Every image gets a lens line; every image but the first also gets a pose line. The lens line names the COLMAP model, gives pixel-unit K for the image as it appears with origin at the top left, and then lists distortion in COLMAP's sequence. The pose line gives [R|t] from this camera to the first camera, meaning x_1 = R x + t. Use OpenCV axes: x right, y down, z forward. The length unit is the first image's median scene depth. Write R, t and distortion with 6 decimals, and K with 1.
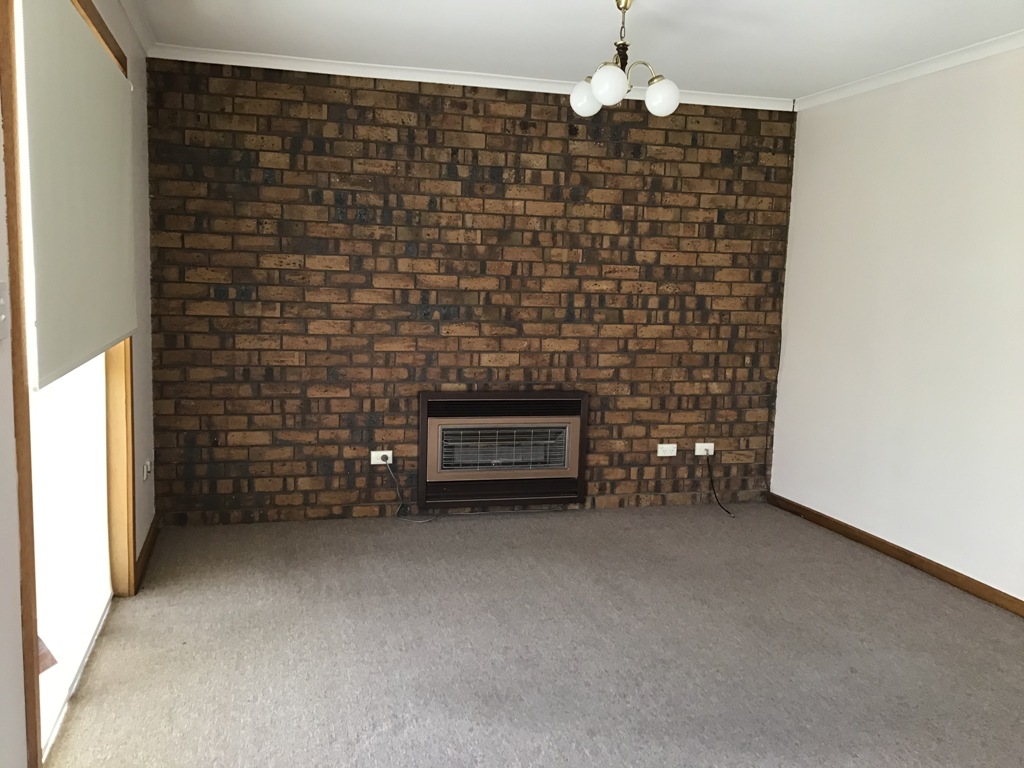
lens RADIAL K [[923.4, 0, 512.0], [0, 923.4, 384.0], [0, 0, 1]] dist [0.102359, -0.205908]
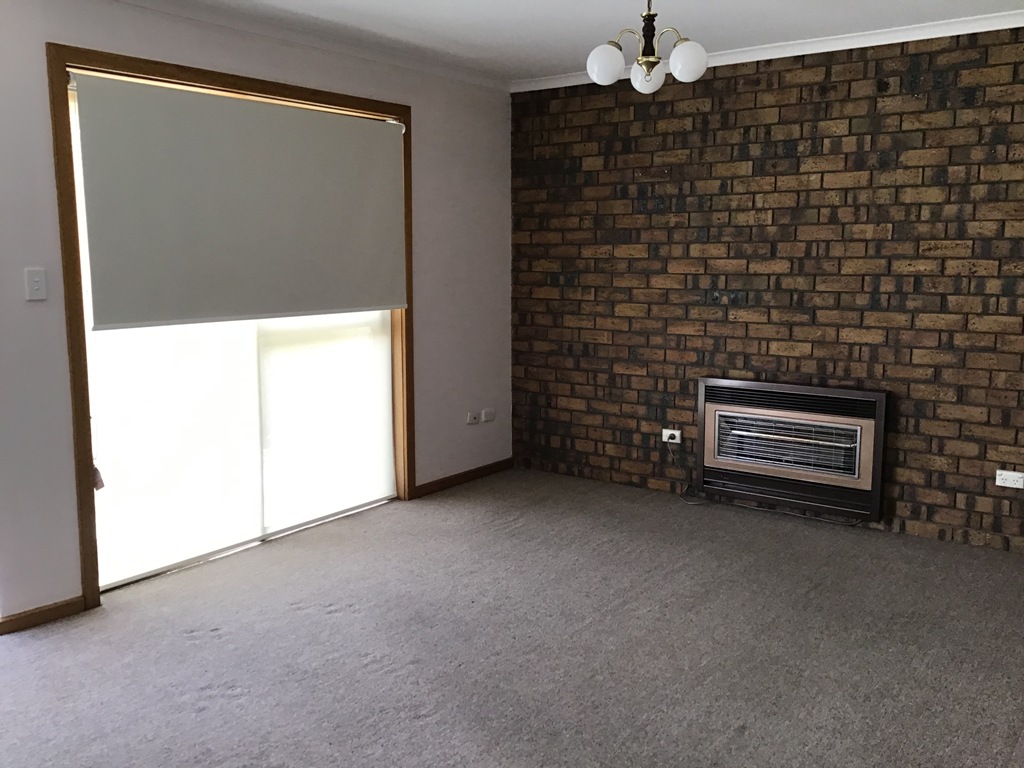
lens RADIAL K [[923.4, 0, 512.0], [0, 923.4, 384.0], [0, 0, 1]] dist [0.102359, -0.205908]
pose [[0.610607, 0.080308, -0.787851, 0.566496], [-0.073764, 0.996288, 0.044386, -0.012203], [0.788491, 0.031012, 0.614264, 0.214176]]
